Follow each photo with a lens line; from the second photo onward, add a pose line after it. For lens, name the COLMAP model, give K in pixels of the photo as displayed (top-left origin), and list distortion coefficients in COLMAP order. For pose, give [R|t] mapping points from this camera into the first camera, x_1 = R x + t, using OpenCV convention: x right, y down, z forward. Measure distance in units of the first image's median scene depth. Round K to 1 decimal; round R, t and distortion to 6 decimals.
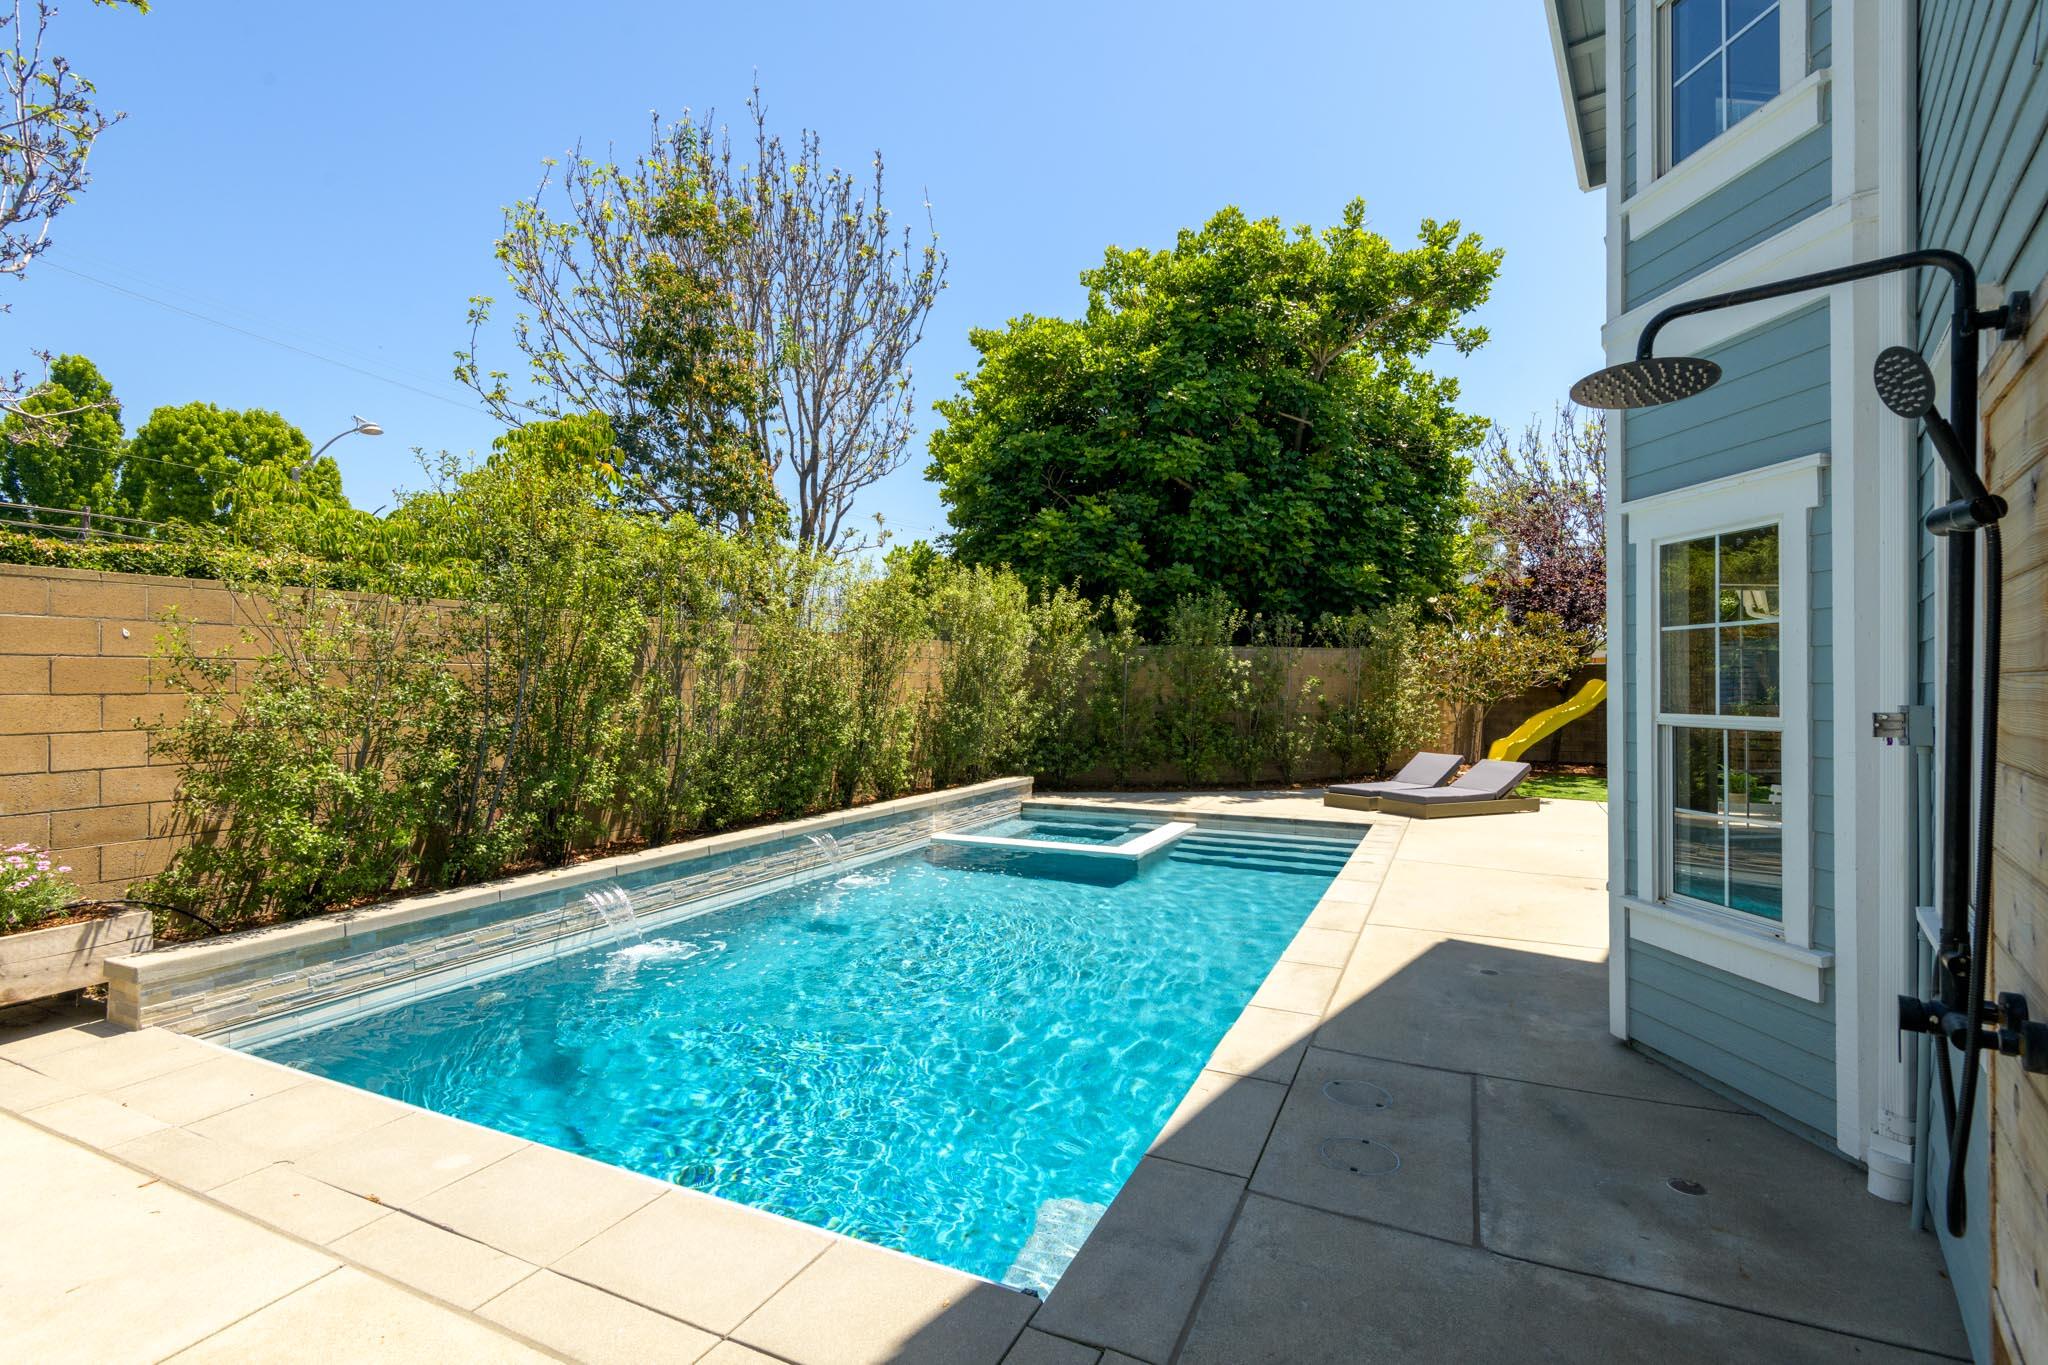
lens RADIAL K [[940.0, 0, 1024.0], [0, 940.0, 682.5], [0, 0, 1]] dist [0.028939, -0.019404]
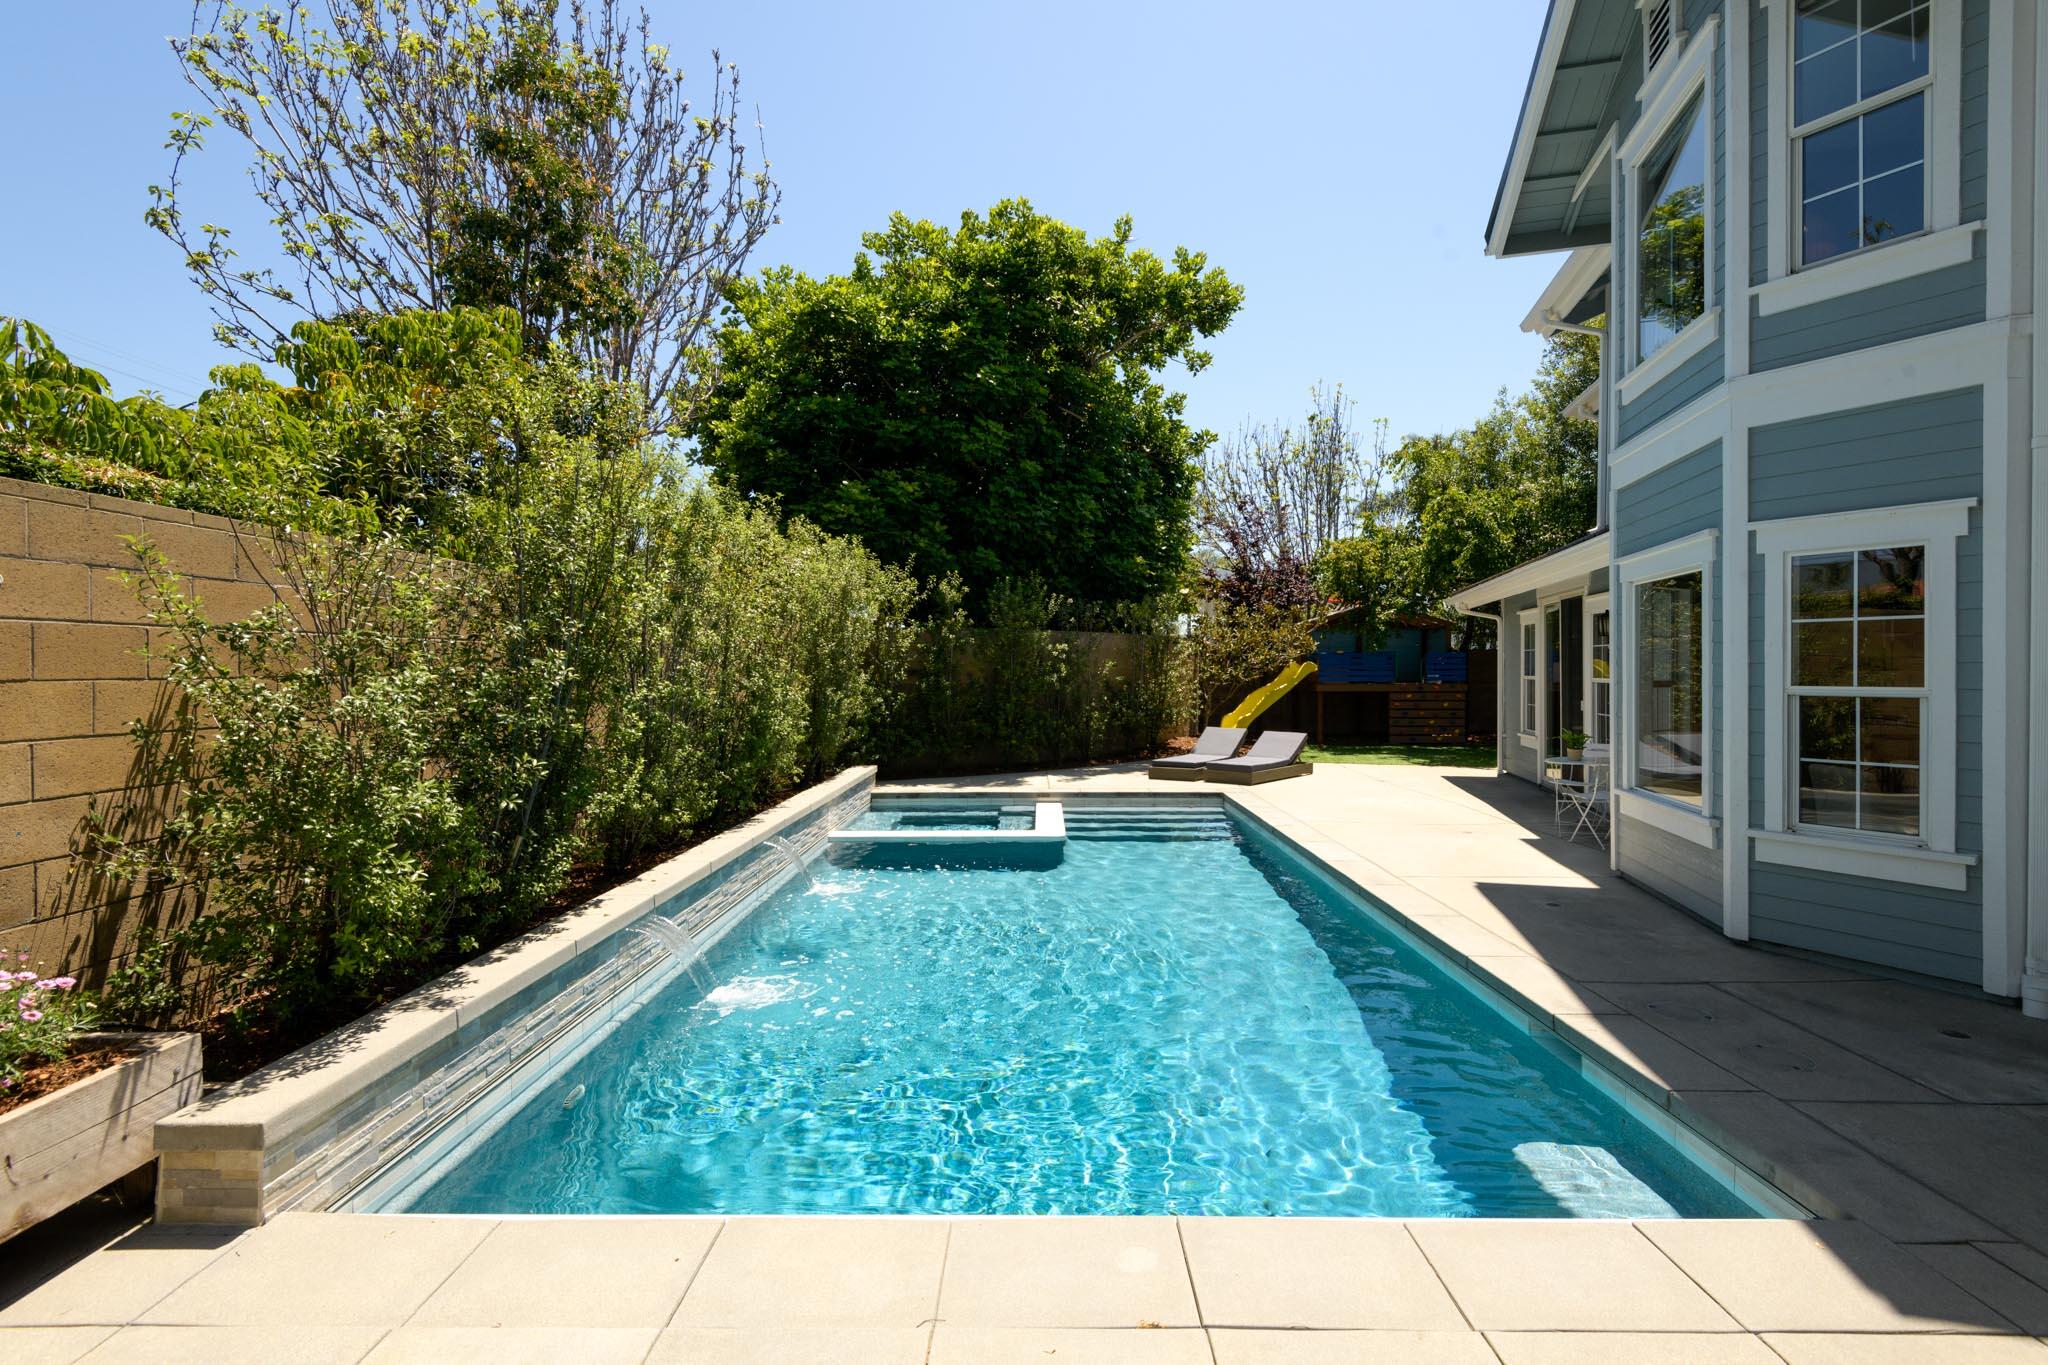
lens RADIAL K [[944.6, 0, 1031.0], [0, 944.6, 675.1], [0, 0, 1]] dist [0.034869, -0.020271]
pose [[0.906381, -0.005087, 0.422431, -0.236180], [0.001168, 0.999954, 0.009536, 0.001106], [-0.422460, -0.008150, 0.906345, 0.071665]]
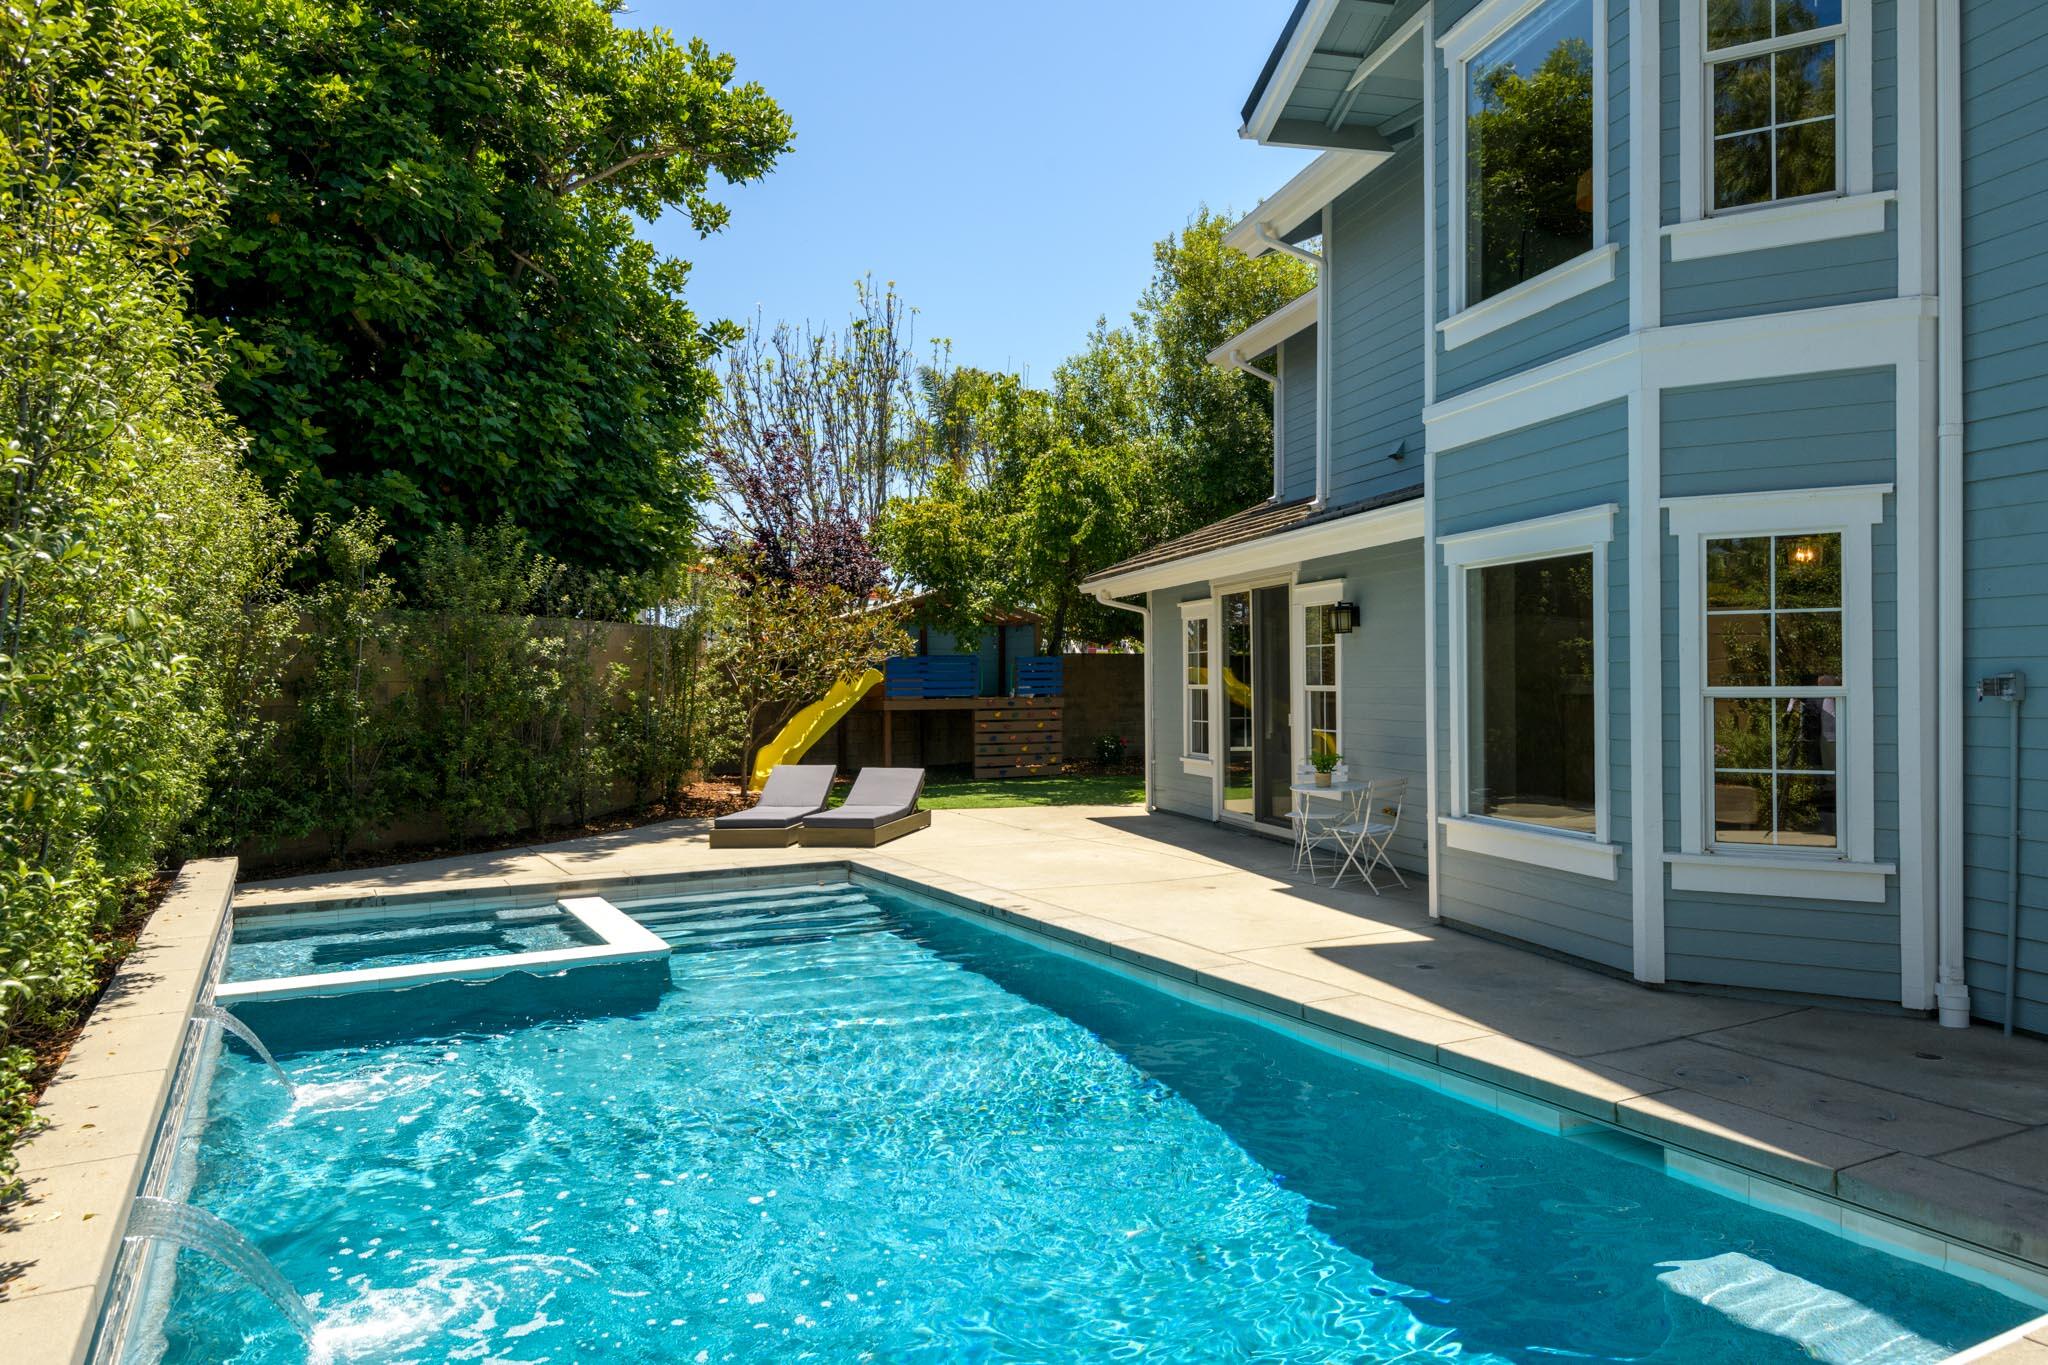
lens RADIAL K [[1354.3, 0, 1047.3], [0, 1354.3, 680.8], [0, 0, 1]] dist [0.039059, -0.037206]
pose [[0.577540, -0.004985, 0.816347, -0.321928], [0.004885, 0.999985, 0.002650, 0.004905], [-0.816347, 0.002457, 0.577556, 0.200240]]
